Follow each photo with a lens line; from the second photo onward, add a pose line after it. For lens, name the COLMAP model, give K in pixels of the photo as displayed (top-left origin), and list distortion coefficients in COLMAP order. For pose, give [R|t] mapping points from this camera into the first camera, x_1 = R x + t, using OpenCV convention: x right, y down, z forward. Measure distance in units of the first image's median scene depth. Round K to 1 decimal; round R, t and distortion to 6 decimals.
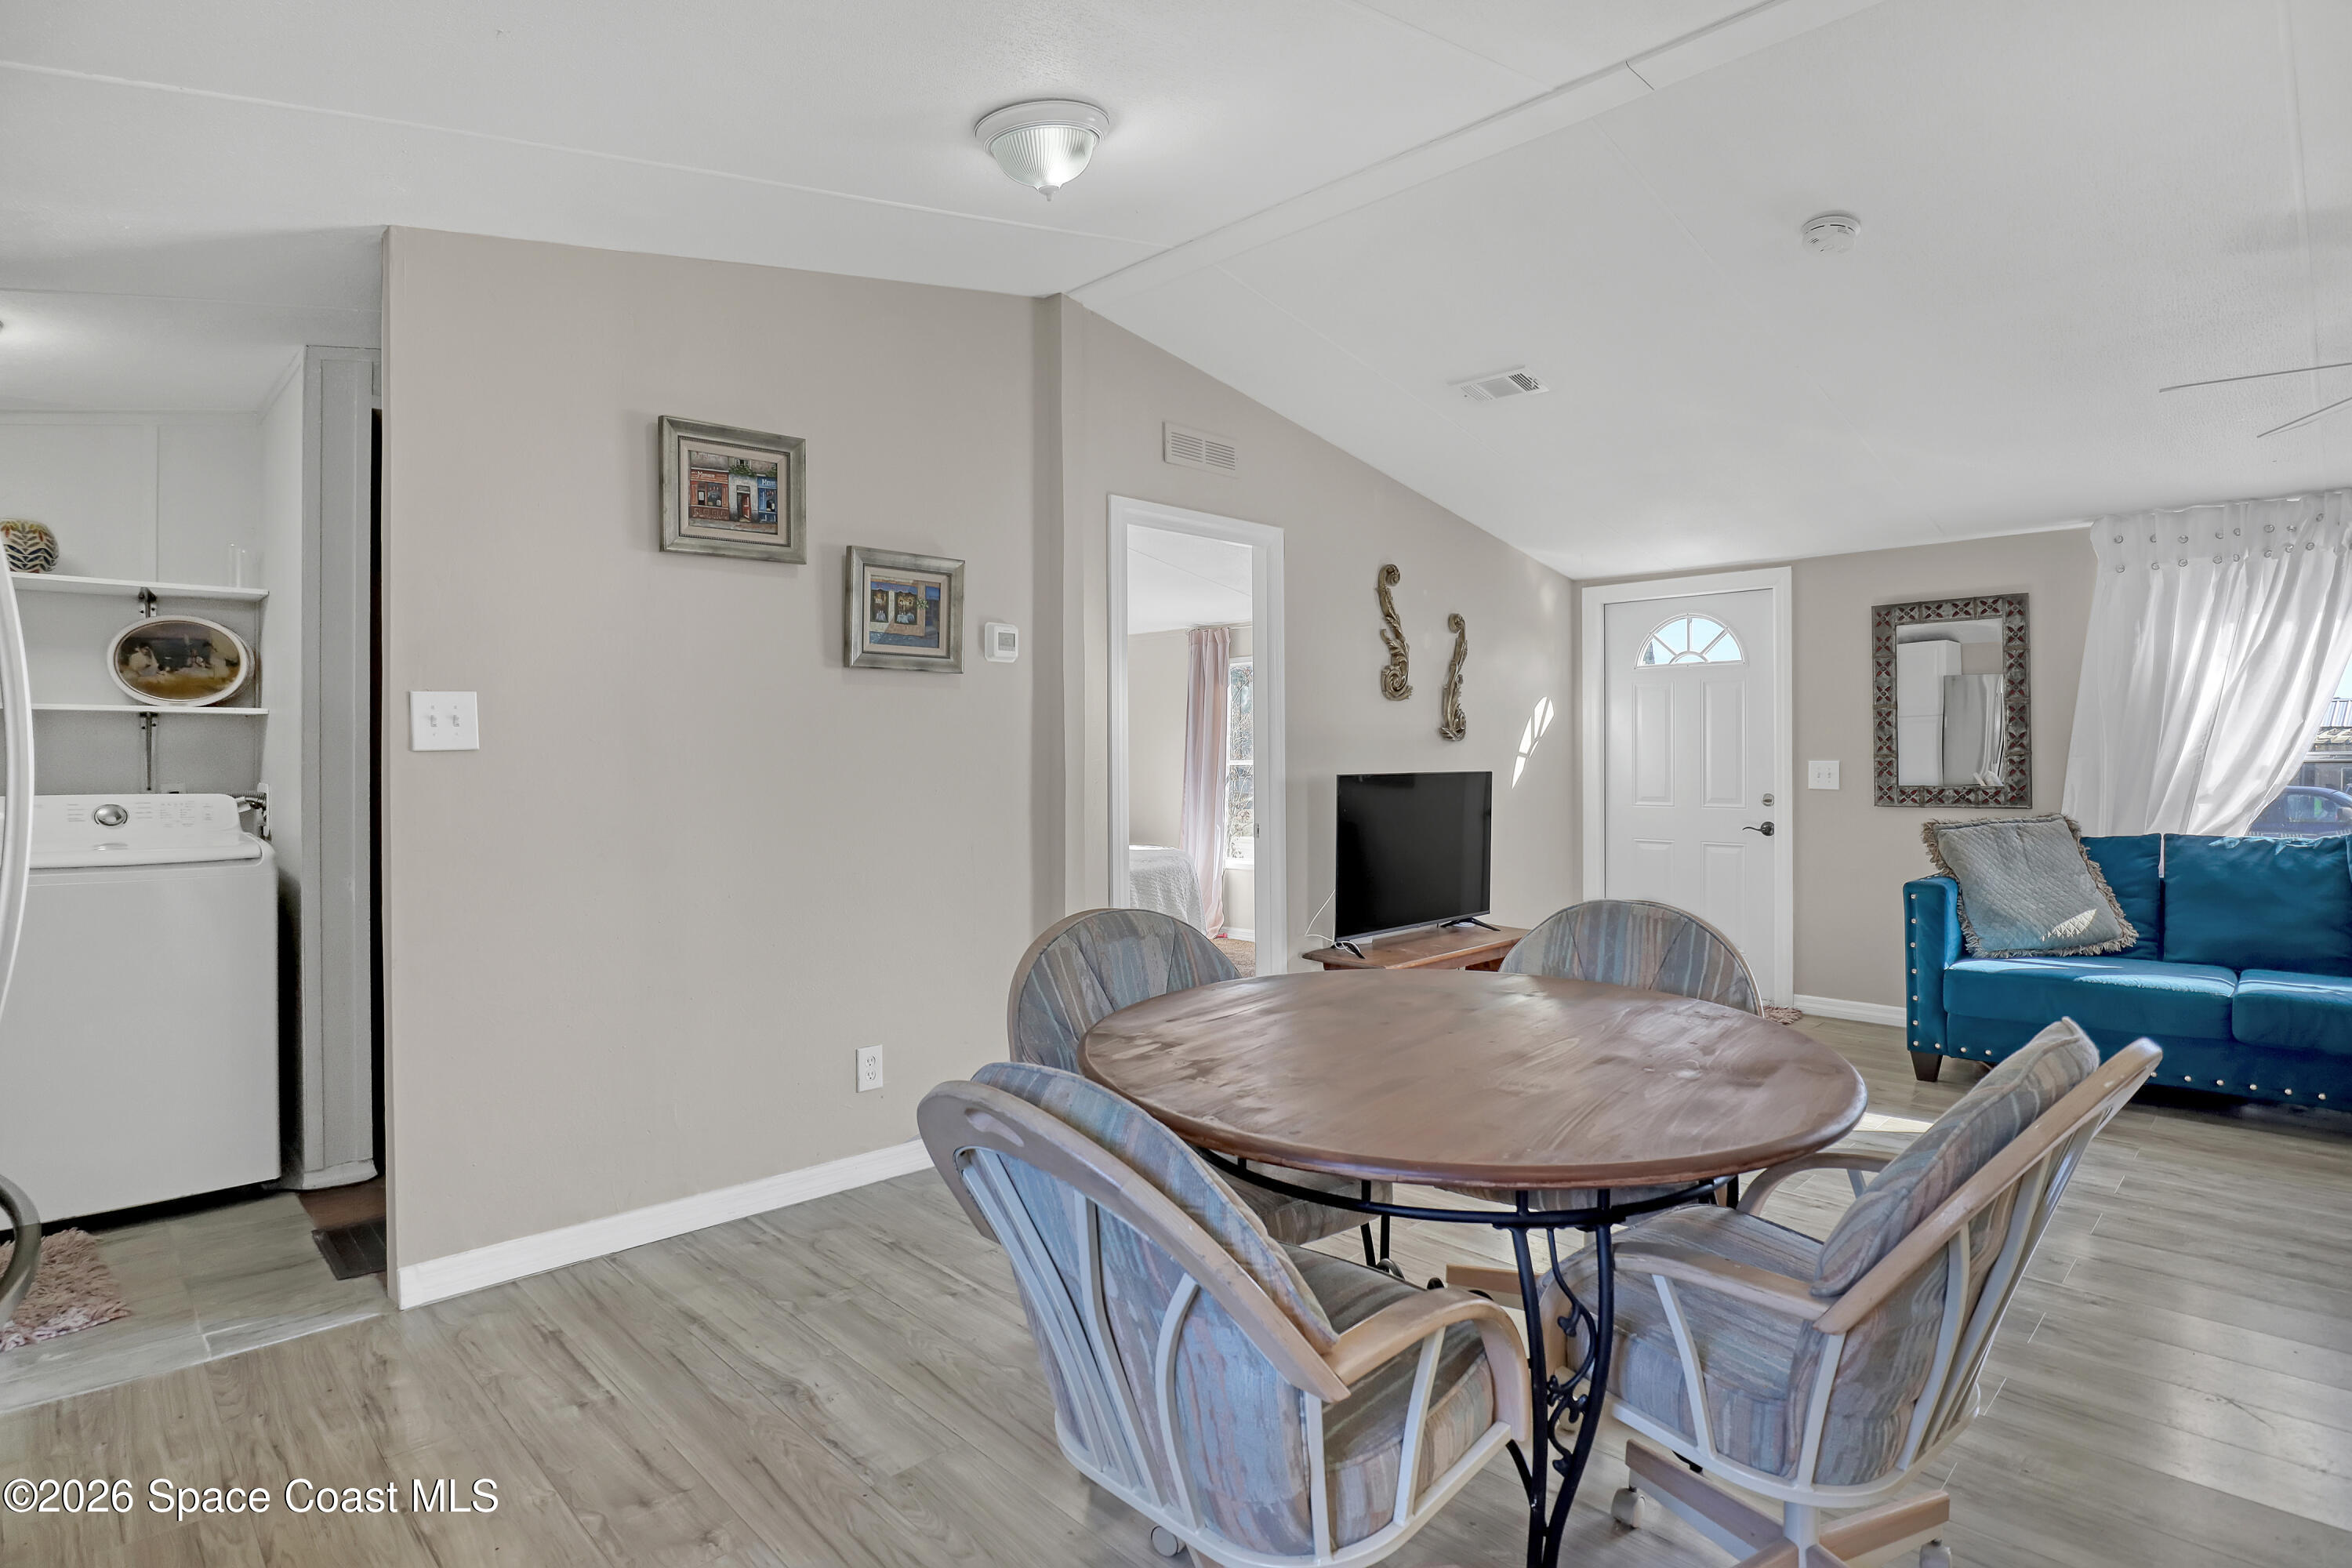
lens RADIAL K [[1224.6, 0, 1170.3], [0, 1224.6, 757.7], [0, 0, 1]] dist [-0.024238, 0.001107]
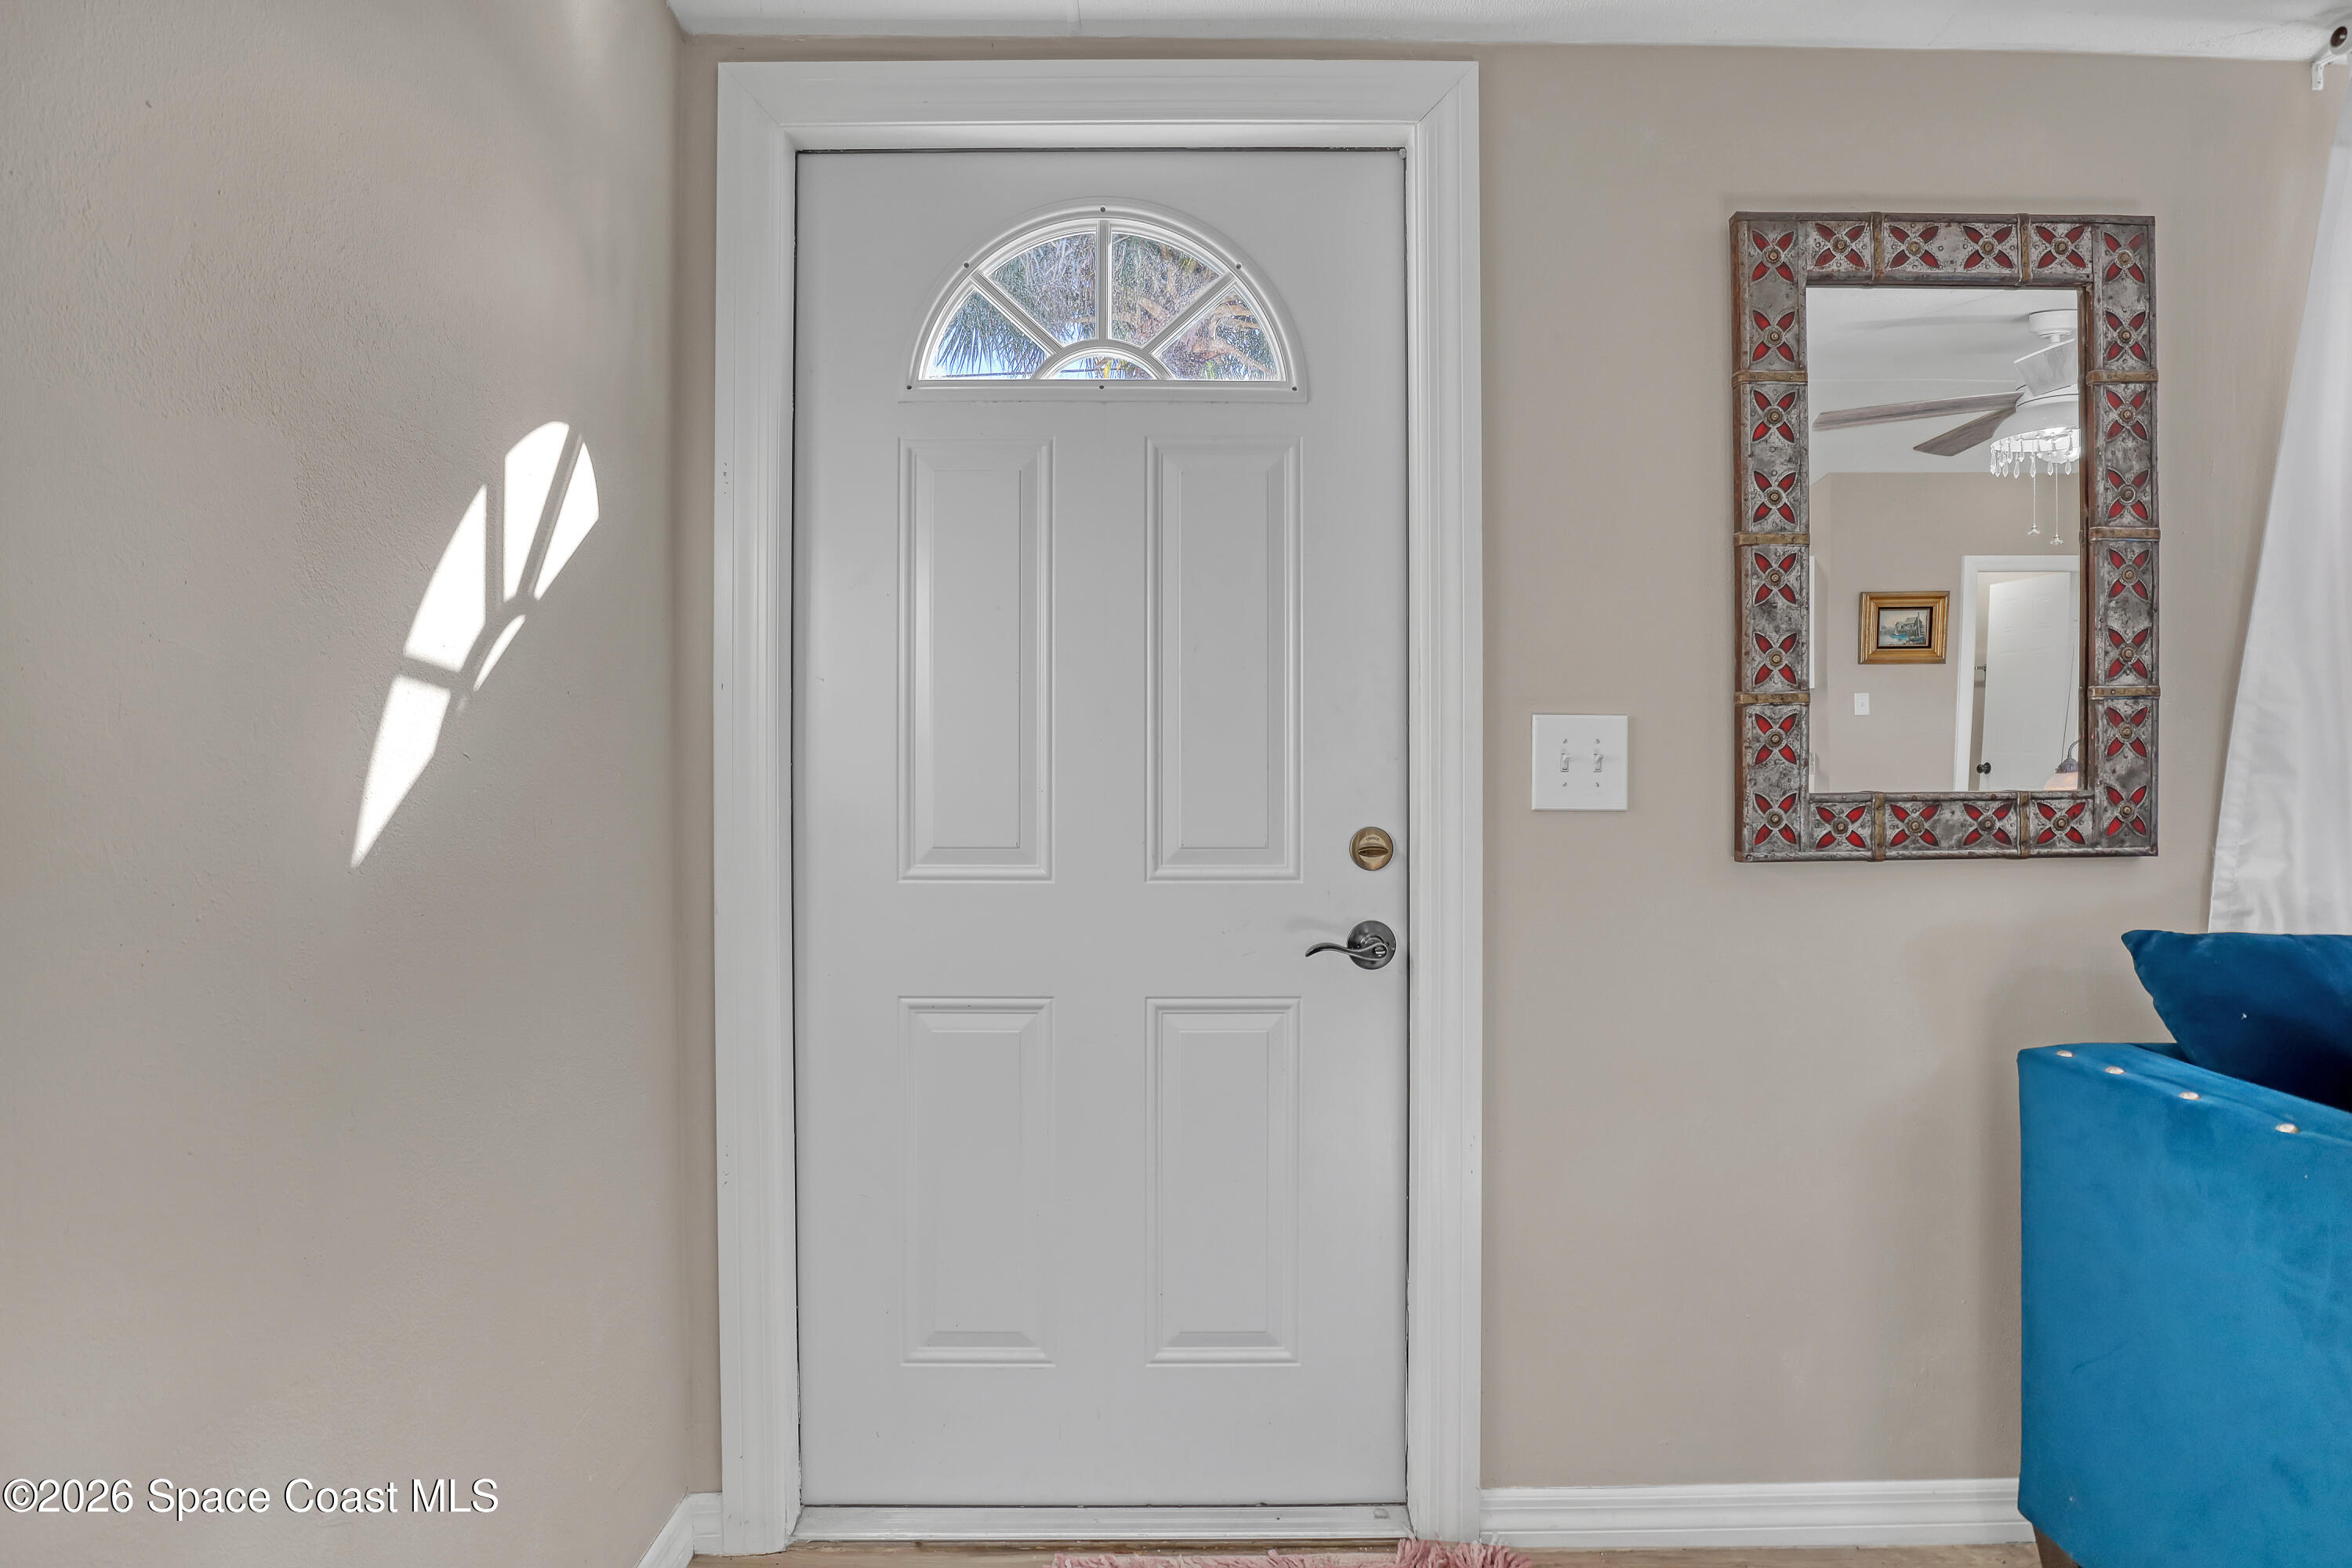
lens RADIAL K [[1204.9, 0, 1232.9], [0, 1204.9, 735.5], [0, 0, 1]] dist [-0.031806, 0.000409]
pose [[0.684741, 0.002932, 0.728781, 0.329764], [0.000702, 0.999989, -0.004683, 0.010988], [-0.728786, 0.003718, 0.684731, 1.079055]]
